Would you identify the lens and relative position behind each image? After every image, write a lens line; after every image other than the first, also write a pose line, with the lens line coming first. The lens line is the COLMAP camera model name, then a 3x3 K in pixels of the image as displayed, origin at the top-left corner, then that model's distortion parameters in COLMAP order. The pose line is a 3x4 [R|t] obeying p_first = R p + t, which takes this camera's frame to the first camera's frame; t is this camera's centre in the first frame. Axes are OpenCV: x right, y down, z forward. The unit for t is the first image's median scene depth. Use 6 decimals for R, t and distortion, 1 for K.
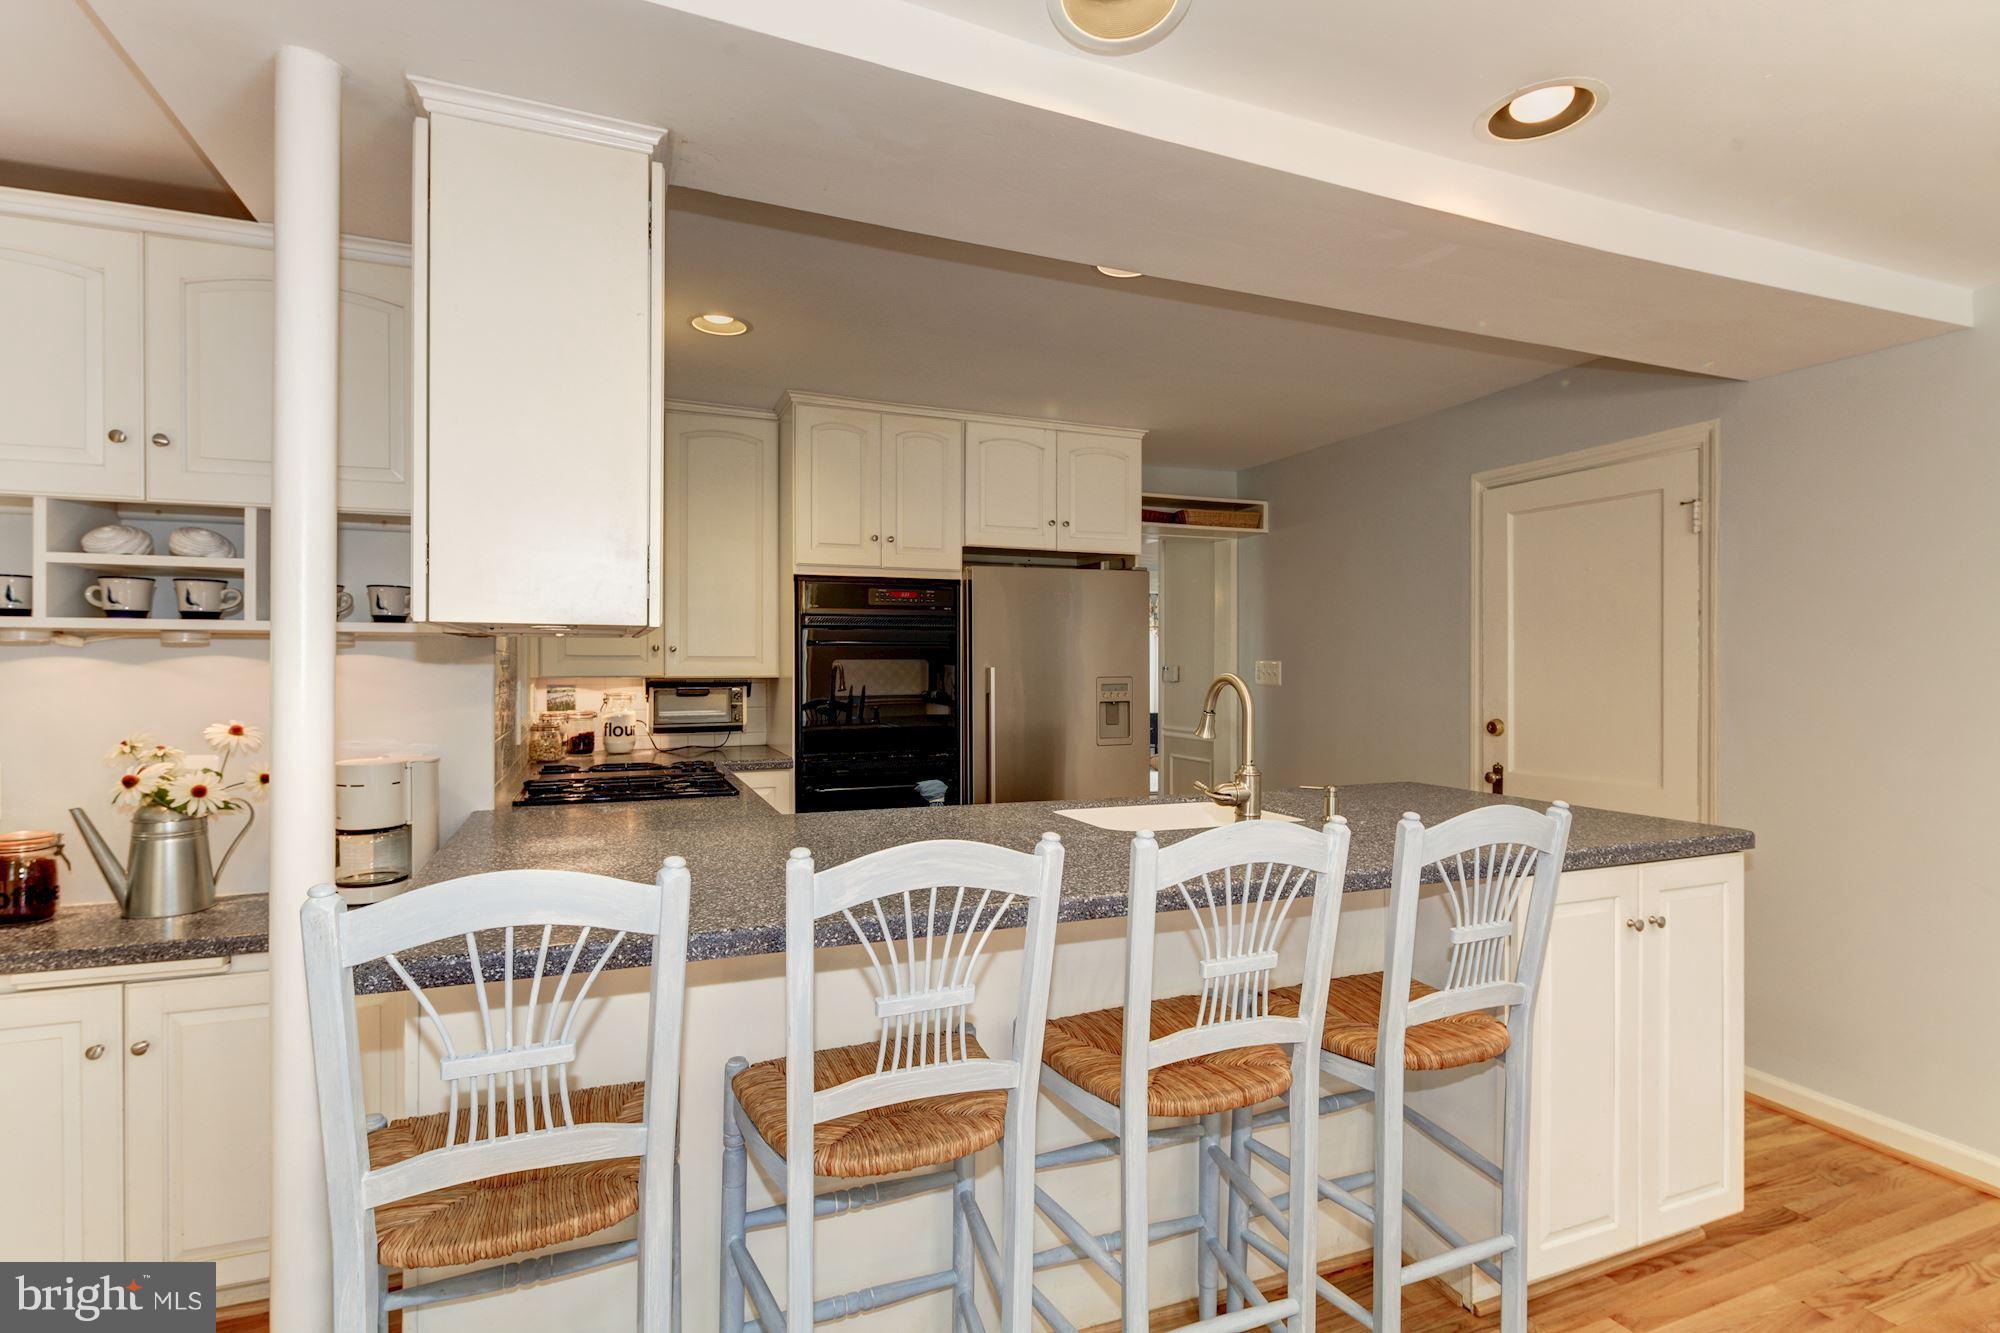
lens RADIAL K [[975.5, 0, 999.2], [0, 975.5, 667.9], [0, 0, 1]] dist [0.008610, -0.004078]
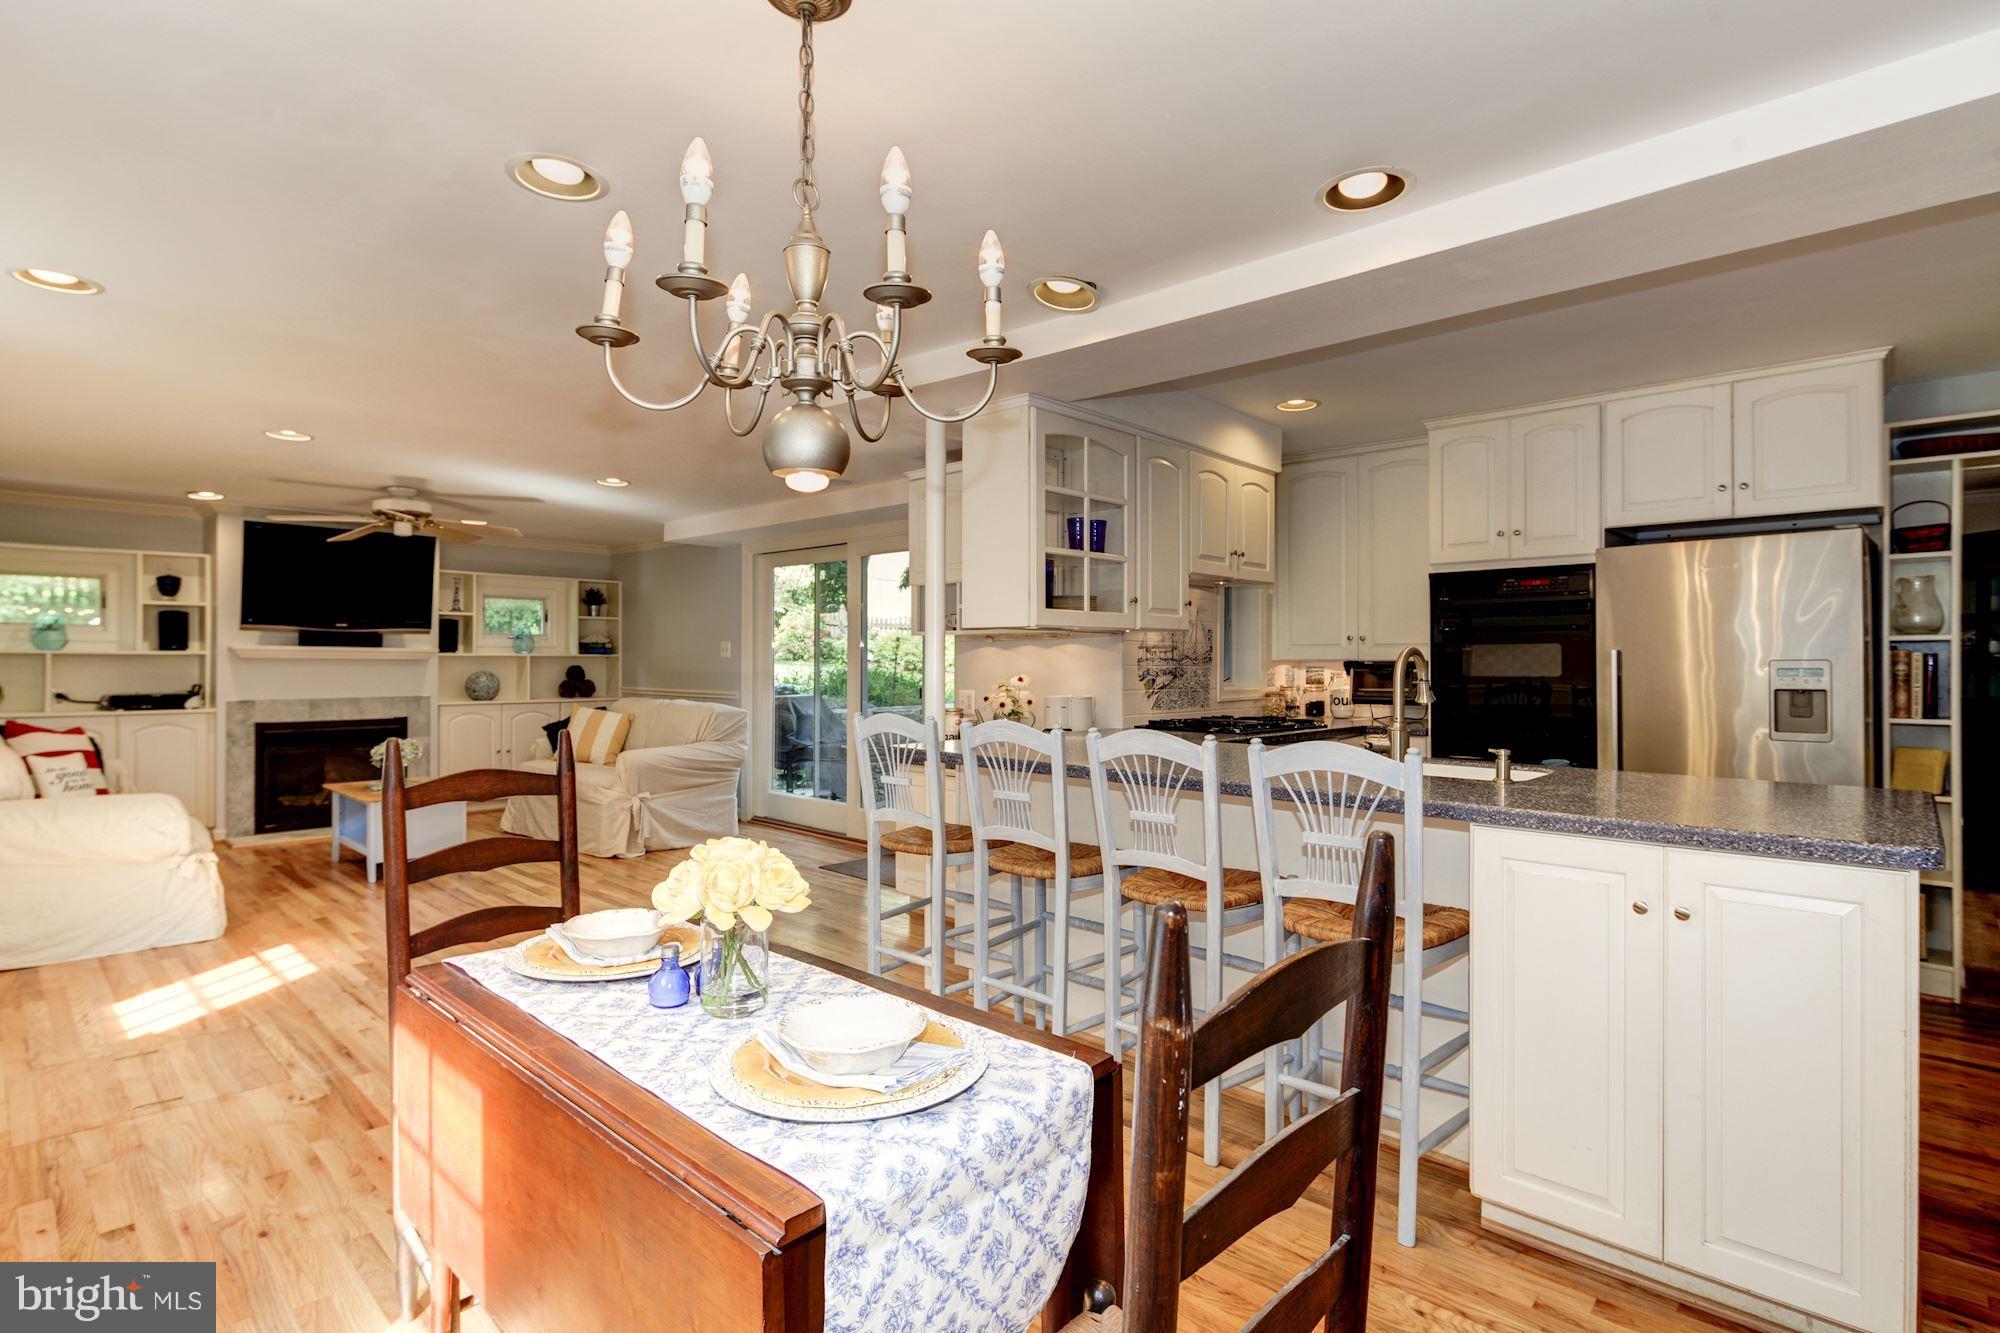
lens RADIAL K [[975.5, 0, 998.4], [0, 975.5, 665.5], [0, 0, 1]] dist [0.008610, -0.004078]
pose [[0.413317, 0.002500, -0.910584, 0.630283], [-0.003067, 0.999994, 0.001354, 0.015912], [0.910582, 0.002233, 0.413323, 0.026534]]
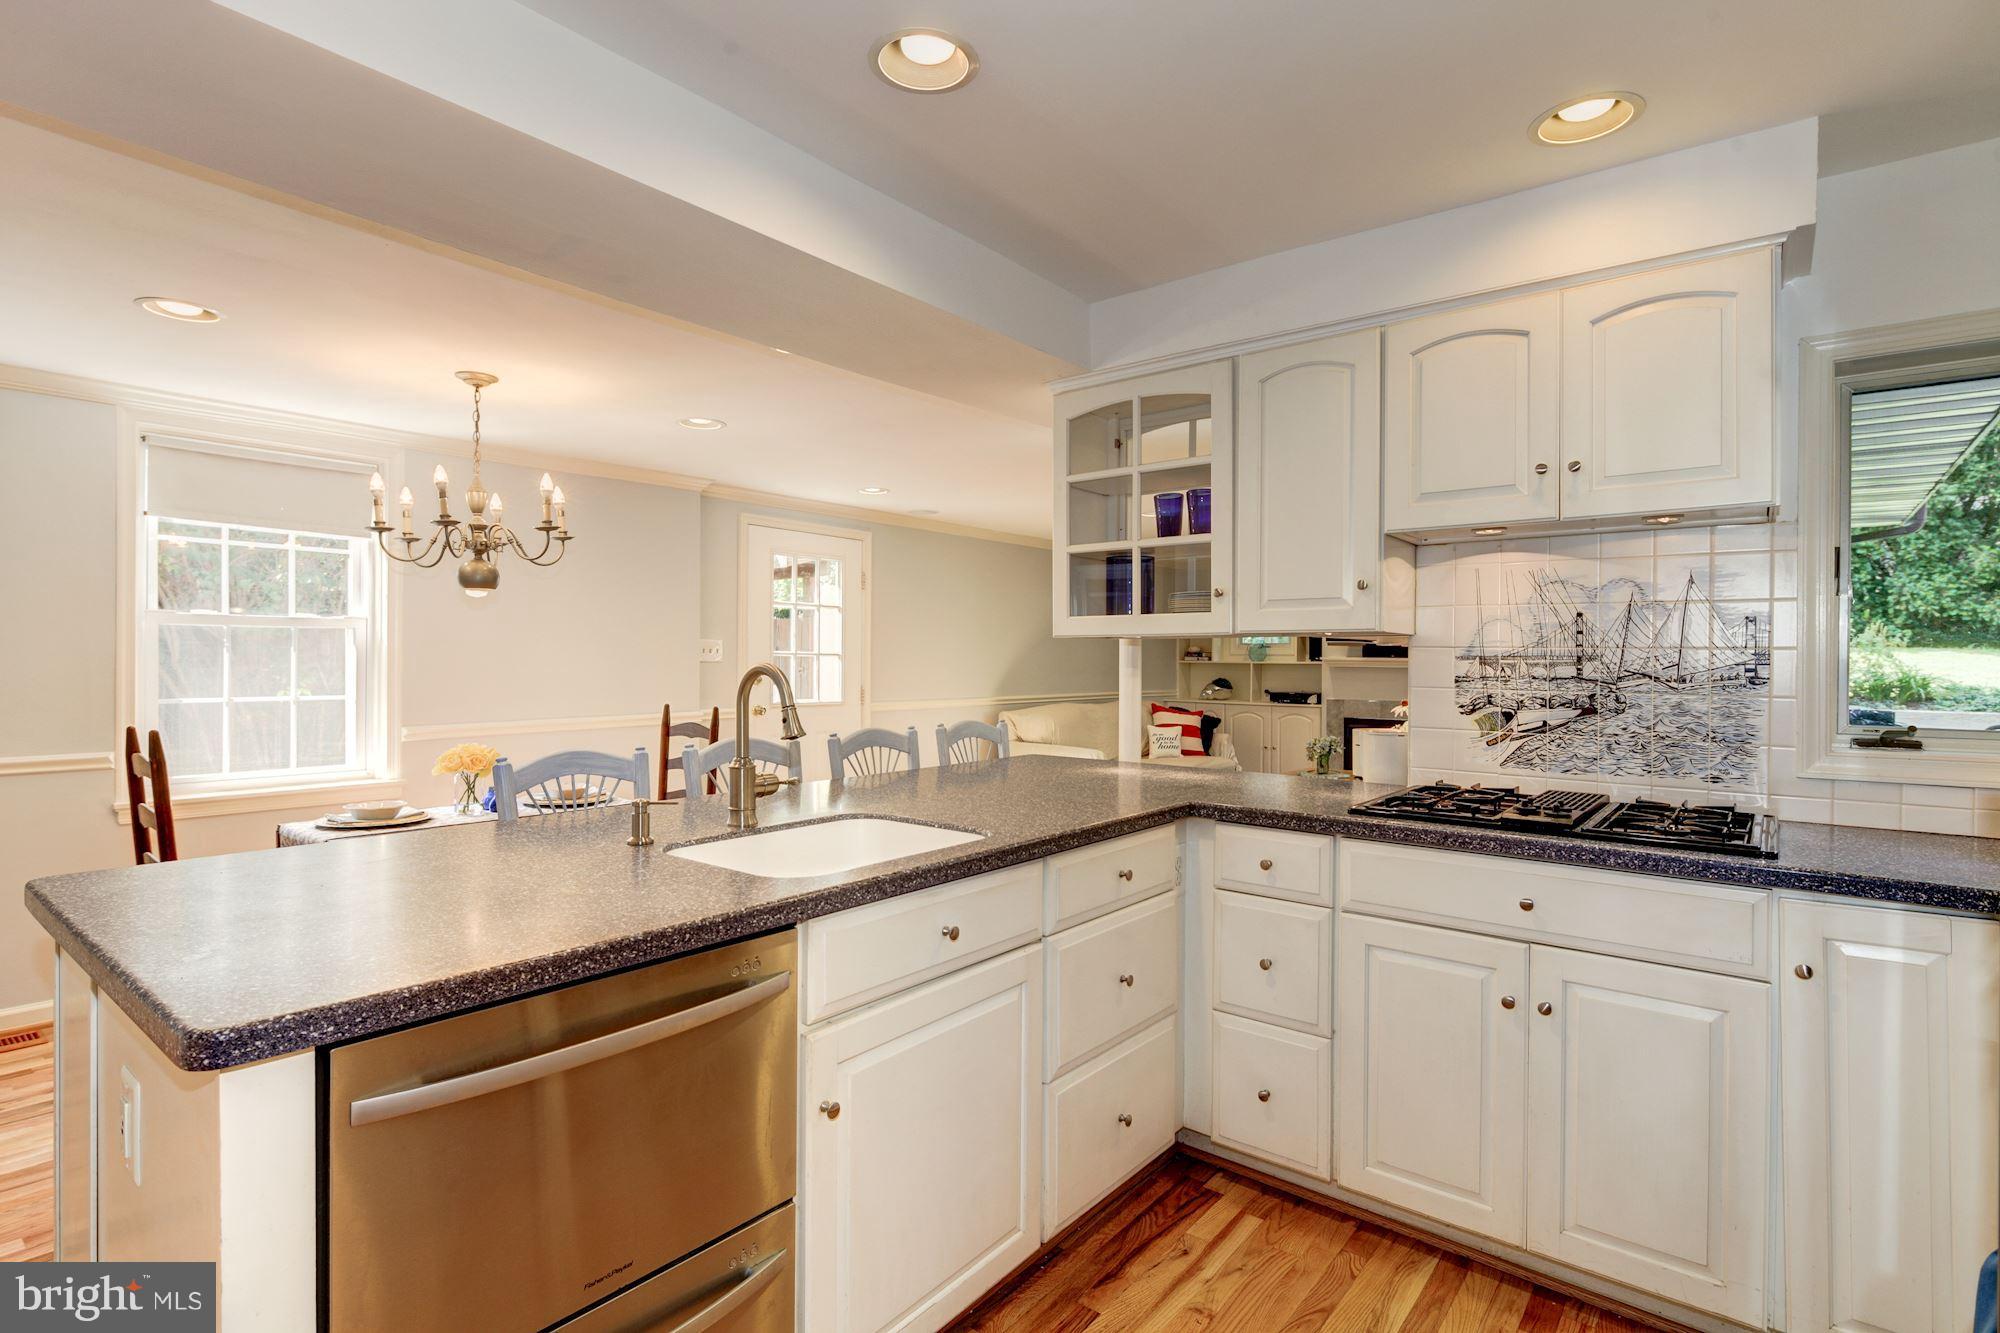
lens RADIAL K [[975.5, 0, 1003.2], [0, 975.5, 662.3], [0, 0, 1]] dist [0.008610, -0.004078]
pose [[-0.873122, -0.006641, -0.487456, 0.273405], [-0.008668, 0.999961, 0.001903, 0.000696], [0.487424, 0.005887, -0.873145, 1.068447]]
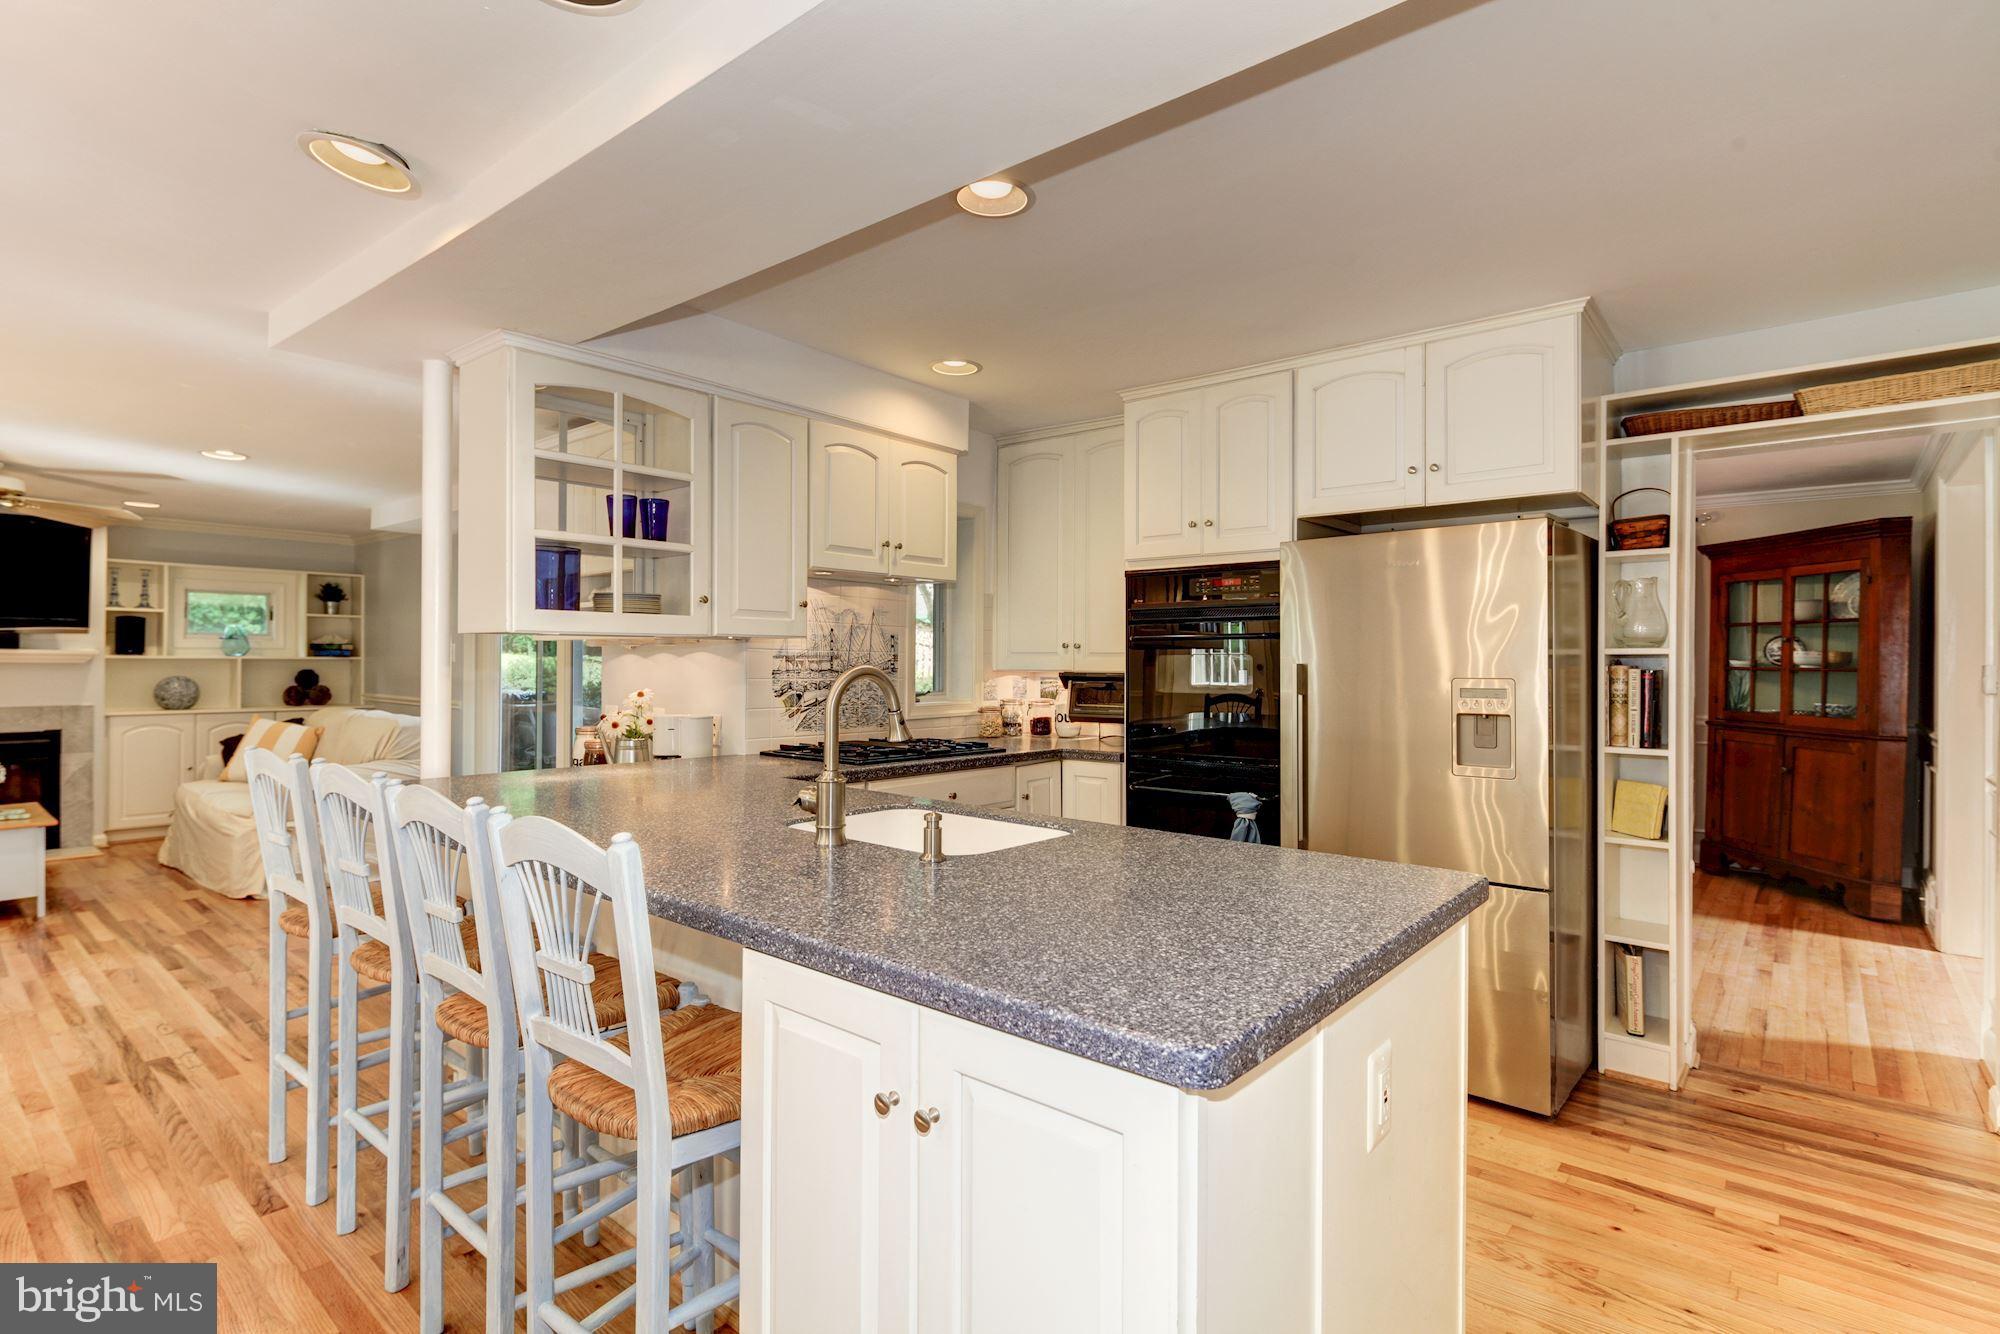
lens RADIAL K [[975.5, 0, 997.7], [0, 975.5, 665.3], [0, 0, 1]] dist [0.008610, -0.004078]
pose [[0.459314, 0.004544, -0.888262, 0.602615], [-0.006518, 0.999977, 0.001745, 0.001159], [0.888250, 0.004988, 0.459333, 0.398172]]
